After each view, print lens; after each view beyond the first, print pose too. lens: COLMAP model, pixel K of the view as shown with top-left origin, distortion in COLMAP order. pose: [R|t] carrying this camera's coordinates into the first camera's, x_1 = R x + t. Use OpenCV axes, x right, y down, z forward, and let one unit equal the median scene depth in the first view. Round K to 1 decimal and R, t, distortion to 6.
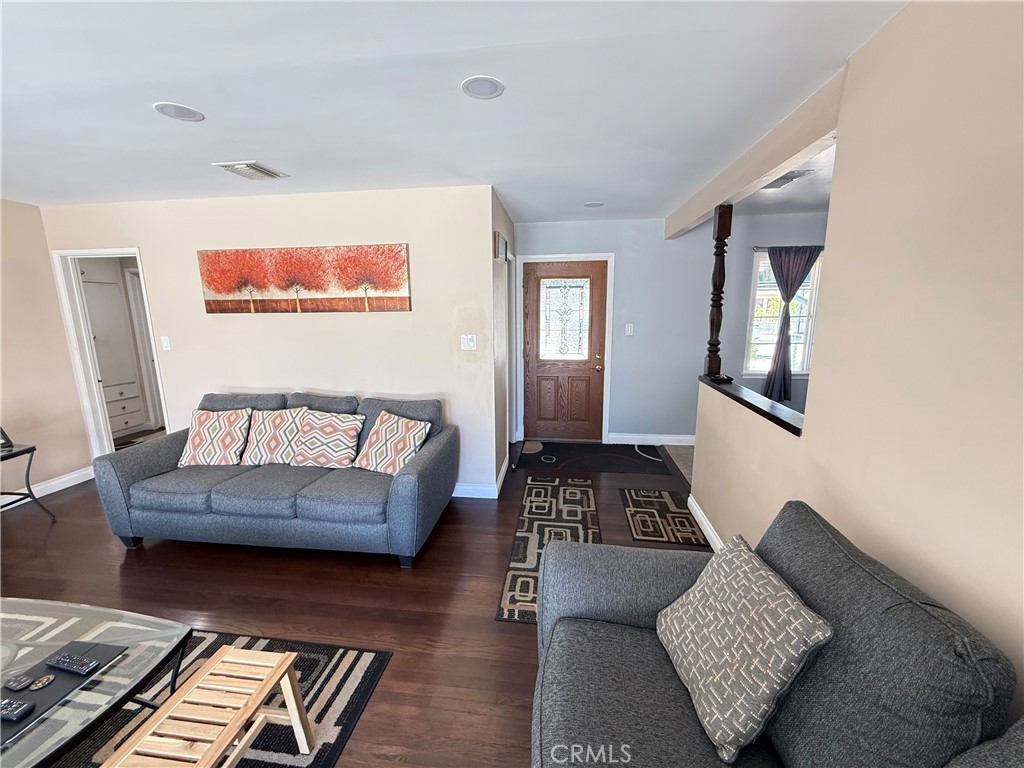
lens RADIAL K [[407.5, 0, 510.4], [0, 407.5, 383.2], [0, 0, 1]] dist [-0.000599, 0.000180]
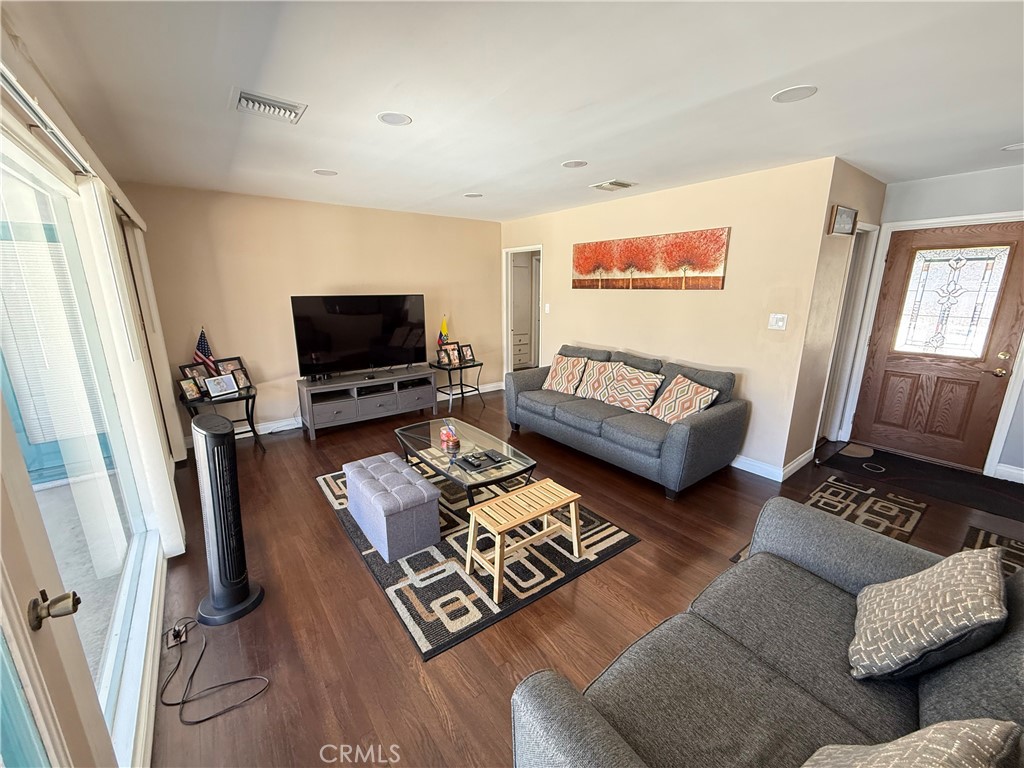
lens RADIAL K [[407.5, 0, 510.4], [0, 407.5, 383.2], [0, 0, 1]] dist [-0.000599, 0.000180]
pose [[0.703730, 0.174559, -0.688690, 0.158701], [-0.132230, 0.984590, 0.114442, 0.021973], [0.698054, 0.010529, 0.715968, -0.188229]]
